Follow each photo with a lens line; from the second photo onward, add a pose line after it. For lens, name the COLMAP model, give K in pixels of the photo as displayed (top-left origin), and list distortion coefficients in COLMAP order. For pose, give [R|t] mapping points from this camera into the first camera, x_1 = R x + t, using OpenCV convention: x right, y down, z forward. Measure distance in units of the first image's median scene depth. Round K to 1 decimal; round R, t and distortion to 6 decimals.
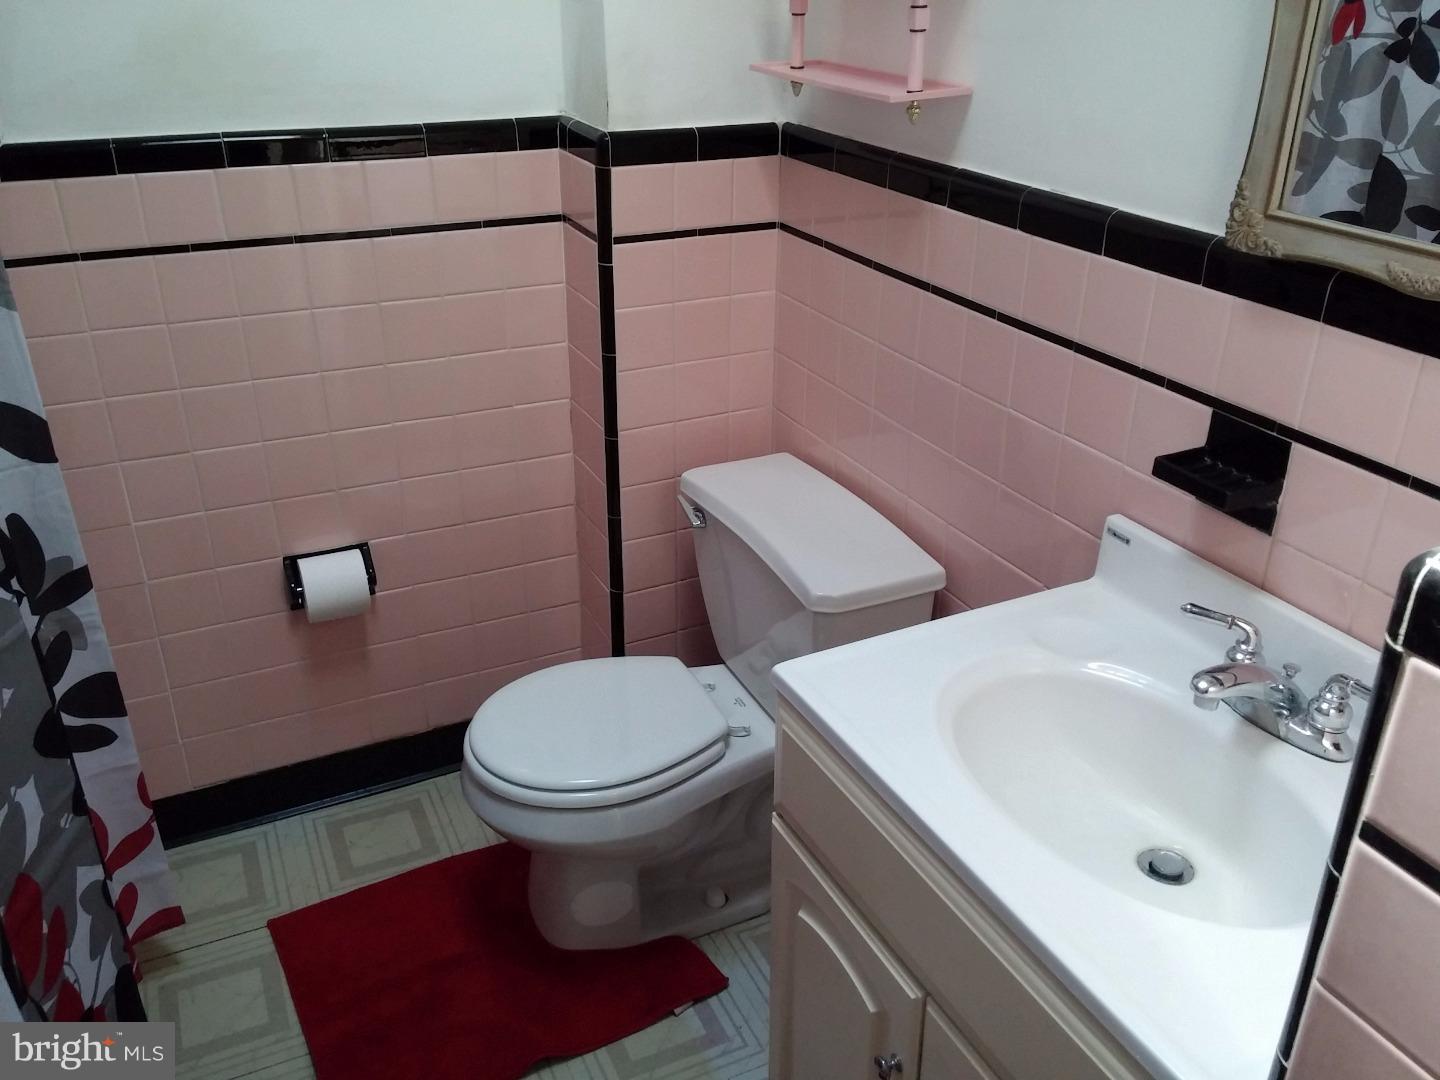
lens RADIAL K [[1220.3, 0, 720.0], [0, 1220.3, 533.9], [0, 0, 1]] dist [0.035960, -0.050013]
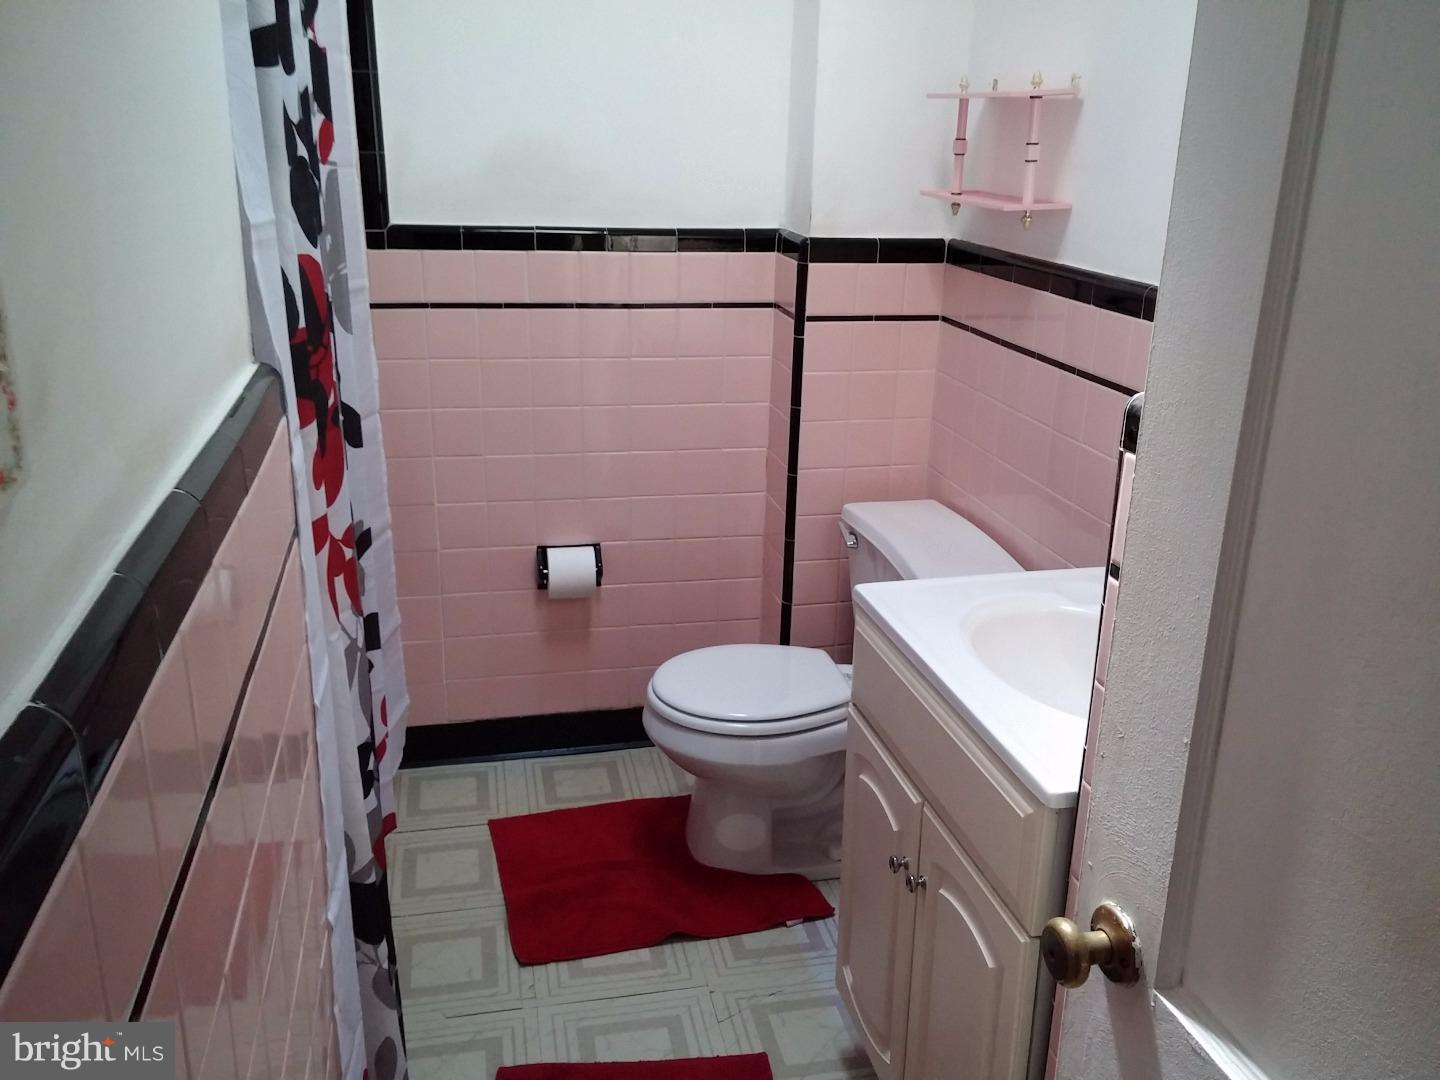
lens RADIAL K [[1220.3, 0, 722.2], [0, 1220.3, 546.8], [0, 0, 1]] dist [0.035960, -0.050013]
pose [[0.973682, 0.089412, -0.209638, 0.115643], [-0.114873, 0.986980, -0.112584, 0.150986], [0.196842, 0.133703, 0.971276, -0.241799]]
